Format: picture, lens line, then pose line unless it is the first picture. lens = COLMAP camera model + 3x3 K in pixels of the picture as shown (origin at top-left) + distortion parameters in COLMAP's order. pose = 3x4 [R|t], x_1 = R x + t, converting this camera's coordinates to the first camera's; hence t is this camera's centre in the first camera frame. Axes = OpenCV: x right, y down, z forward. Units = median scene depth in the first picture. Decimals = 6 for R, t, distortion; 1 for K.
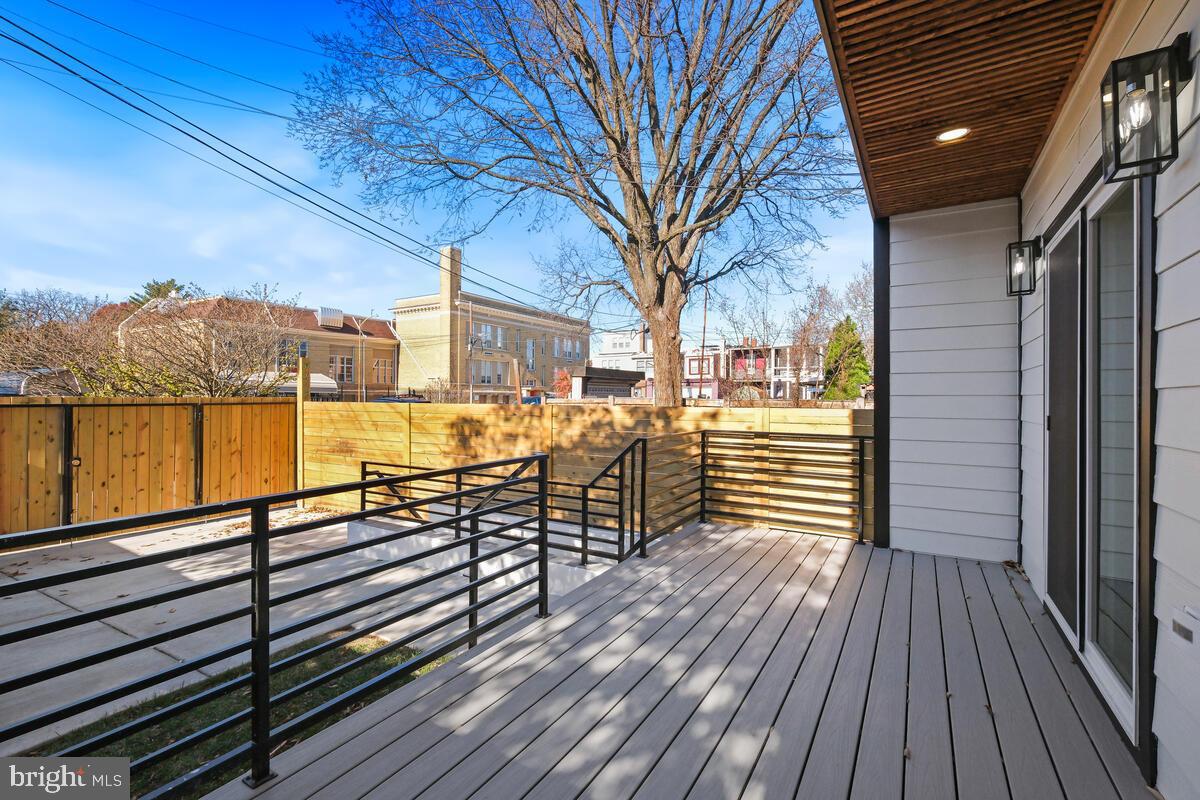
lens RADIAL K [[523.7, 0, 599.0], [0, 523.7, 394.5], [0, 0, 1]] dist [-0.001334, -0.000103]
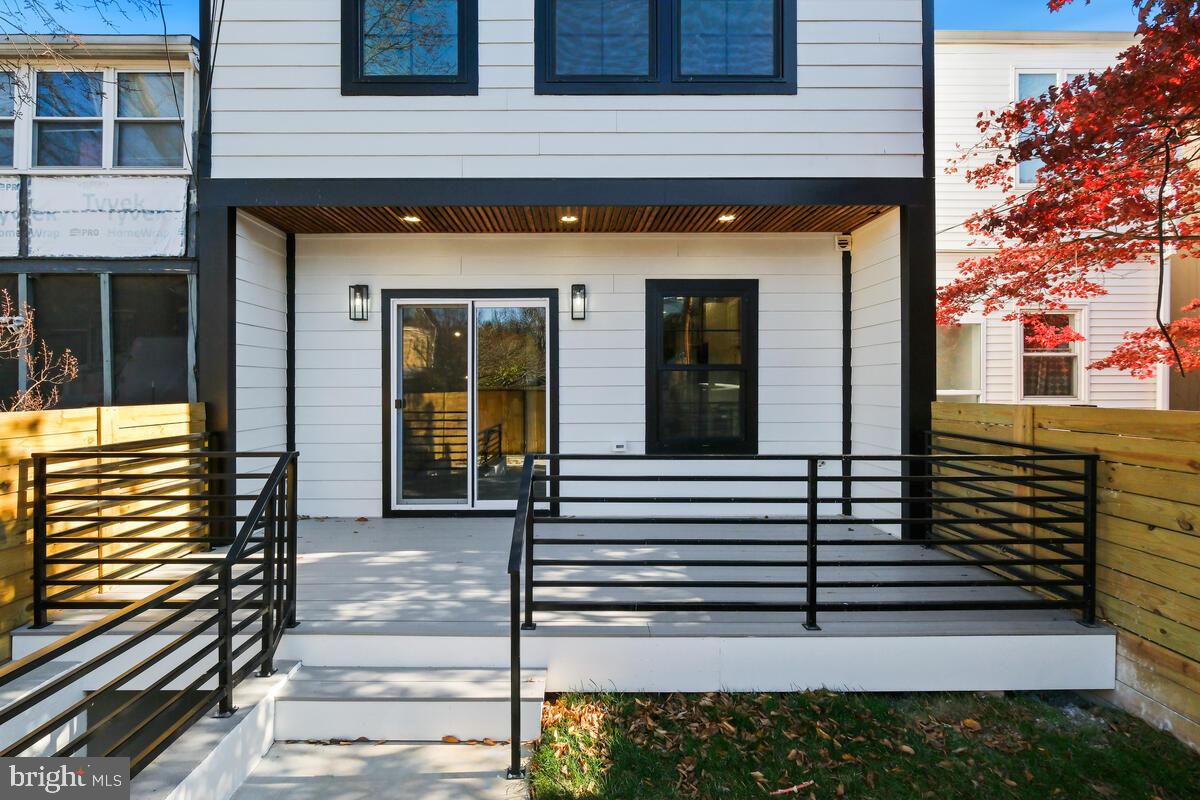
lens RADIAL K [[523.7, 0, 601.1], [0, 523.7, 391.7], [0, 0, 1]] dist [-0.001334, -0.000103]
pose [[-0.528183, -0.004974, 0.849116, -0.814016], [-0.000793, 0.999985, 0.005364, 0.003179], [-0.849130, 0.002160, -0.528179, 1.179270]]
